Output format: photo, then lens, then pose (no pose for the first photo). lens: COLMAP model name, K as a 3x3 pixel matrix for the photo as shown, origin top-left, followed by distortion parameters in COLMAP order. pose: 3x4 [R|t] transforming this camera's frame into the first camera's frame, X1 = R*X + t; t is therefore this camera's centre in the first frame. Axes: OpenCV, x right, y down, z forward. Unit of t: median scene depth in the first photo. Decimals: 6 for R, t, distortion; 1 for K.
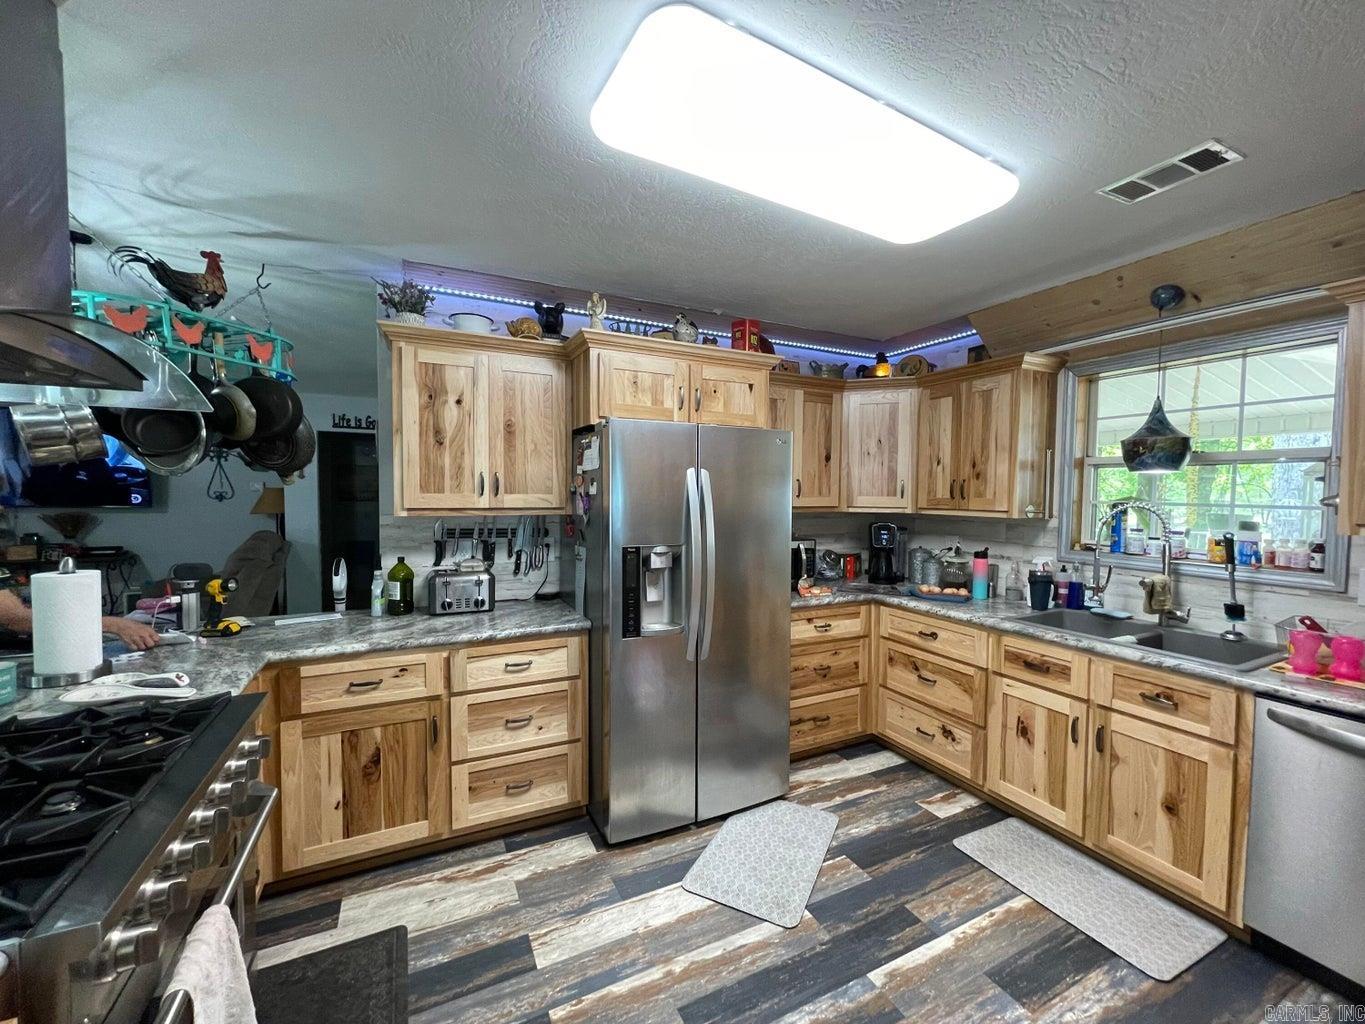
lens RADIAL K [[547.6, 0, 682.5], [0, 547.6, 512.0], [0, 0, 1]] dist [0.000122, -0.000050]
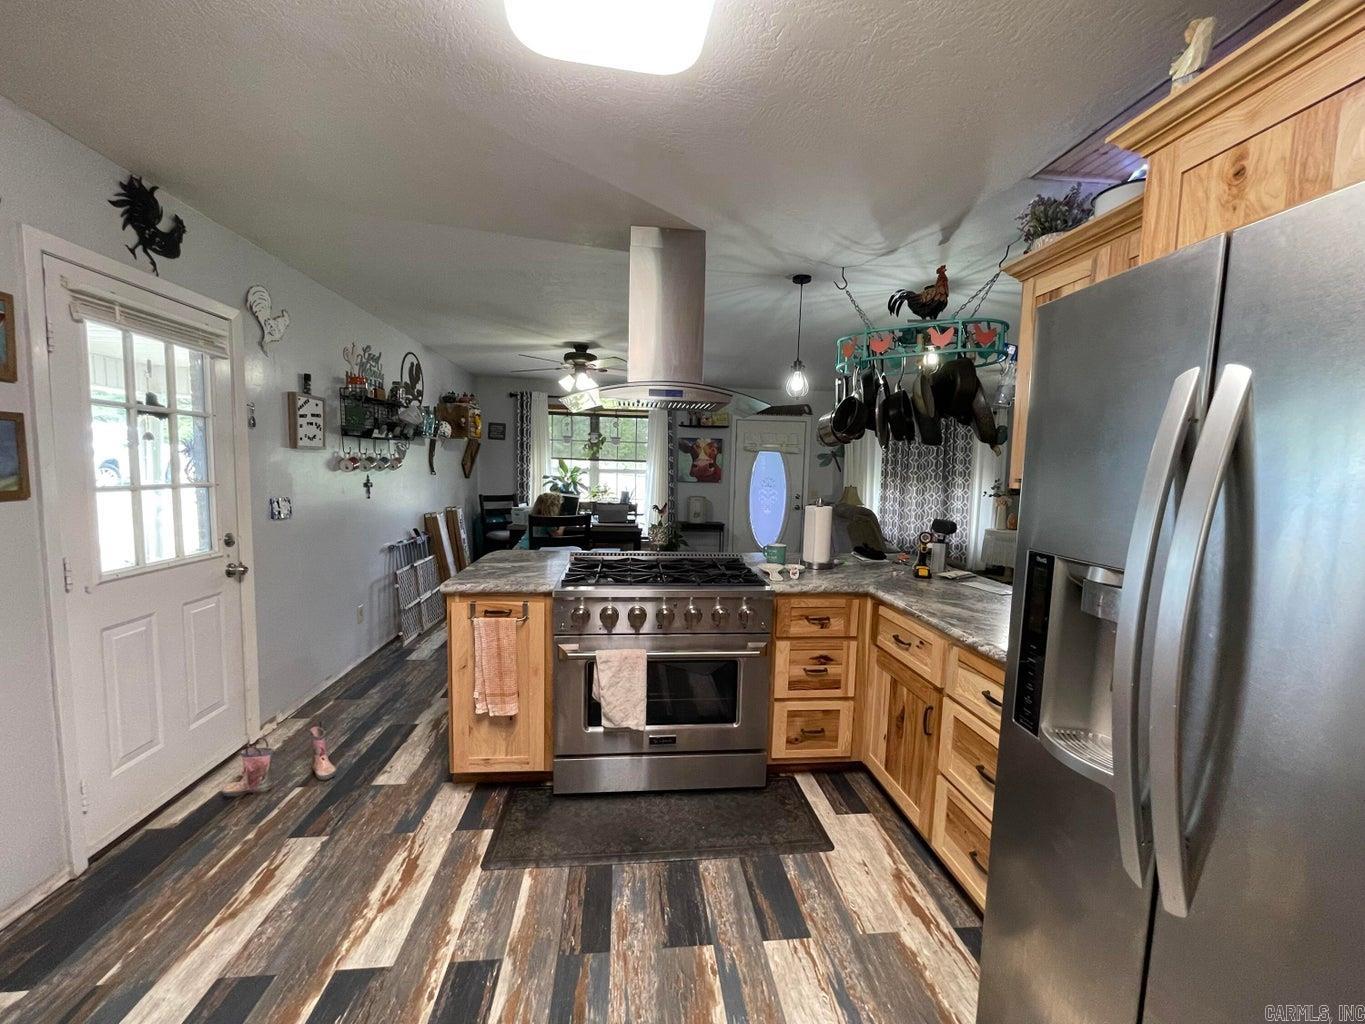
lens RADIAL K [[547.6, 0, 682.5], [0, 547.6, 512.0], [0, 0, 1]] dist [0.000122, -0.000050]
pose [[-0.339144, 0.062586, -0.938650, 0.565081], [-0.065569, 0.993785, 0.089954, 0.001741], [0.938447, 0.092054, -0.332933, 0.979492]]
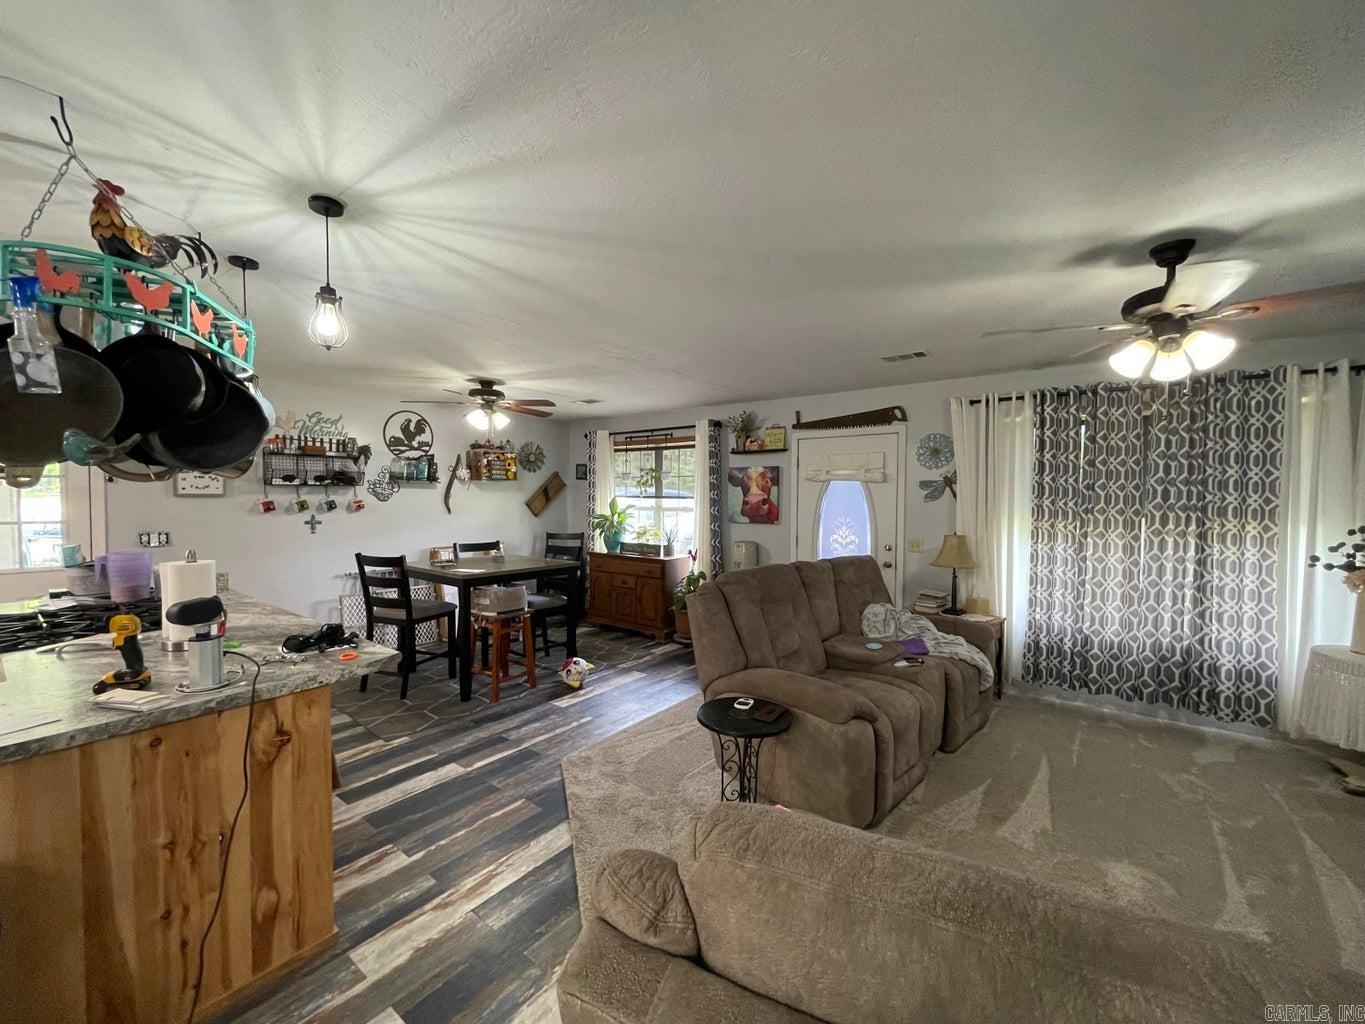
lens RADIAL K [[547.6, 0, 682.5], [0, 547.6, 512.0], [0, 0, 1]] dist [0.000122, -0.000050]
pose [[-0.891097, -0.000569, -0.453813, -1.228690], [-0.031970, 0.997593, 0.061526, -0.093020], [0.452685, 0.069334, -0.888971, 2.160789]]
